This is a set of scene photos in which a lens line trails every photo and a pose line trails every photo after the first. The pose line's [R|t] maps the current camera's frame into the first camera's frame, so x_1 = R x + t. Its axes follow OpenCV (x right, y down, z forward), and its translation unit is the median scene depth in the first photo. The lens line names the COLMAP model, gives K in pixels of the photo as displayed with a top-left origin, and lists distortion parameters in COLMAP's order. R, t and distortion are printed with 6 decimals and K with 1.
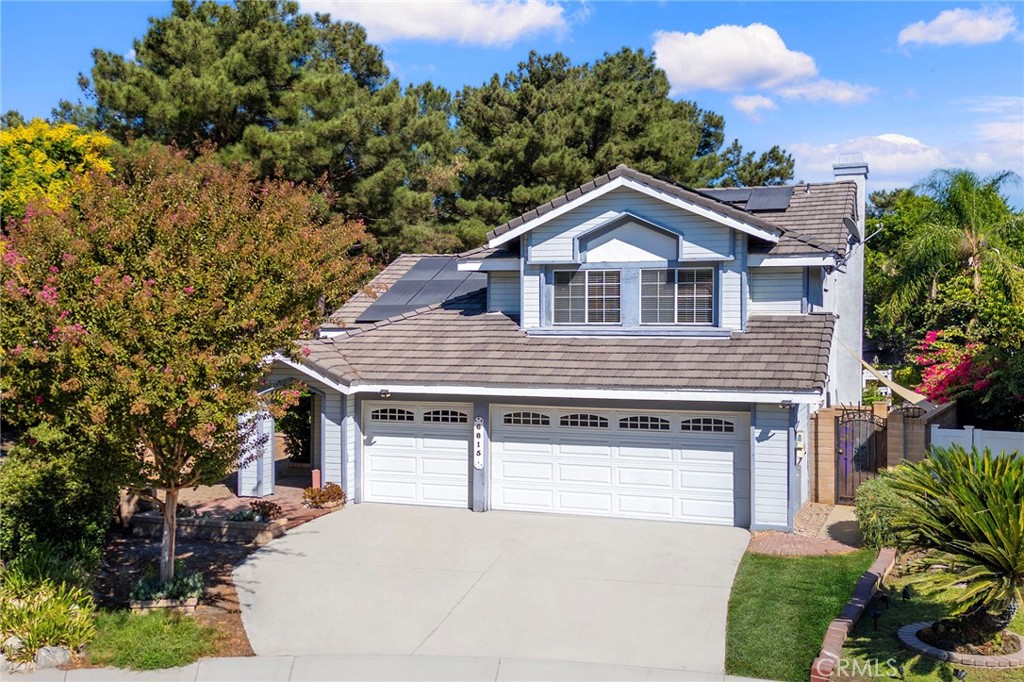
lens RADIAL K [[847.8, 0, 480.7], [0, 847.8, 313.3], [0, 0, 1]] dist [0.070804, -0.096388]
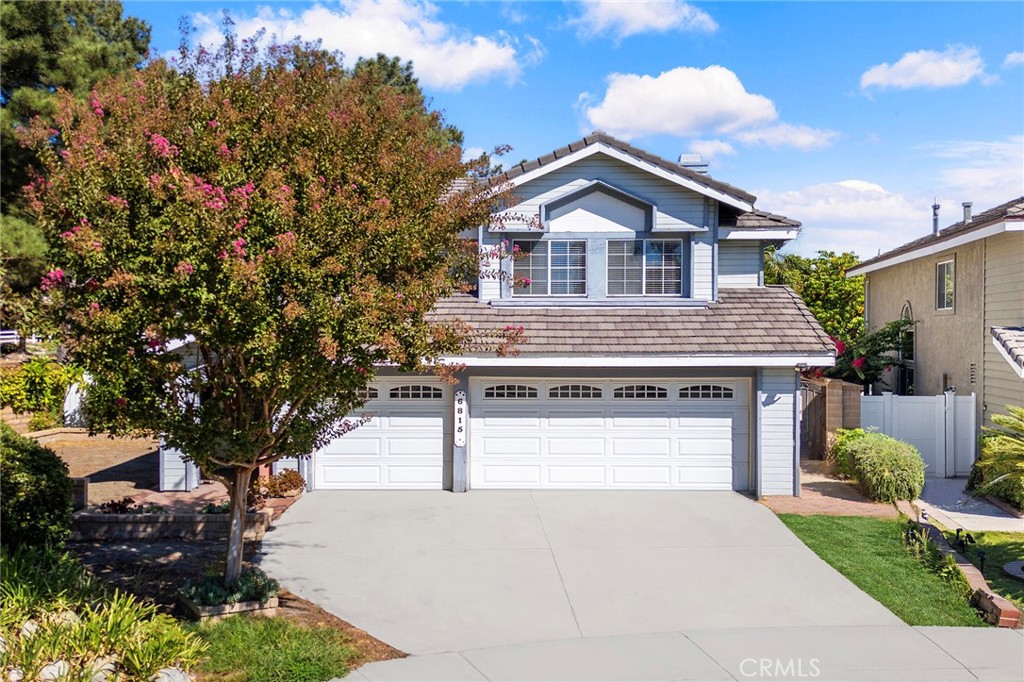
lens RADIAL K [[842.9, 0, 511.5], [0, 842.9, 322.1], [0, 0, 1]] dist [0.075733, -0.098715]
pose [[0.961650, 0.004977, 0.274235, -0.200236], [-0.009130, 0.999862, 0.013871, 0.033037], [-0.274128, -0.015843, 0.961563, 0.095819]]
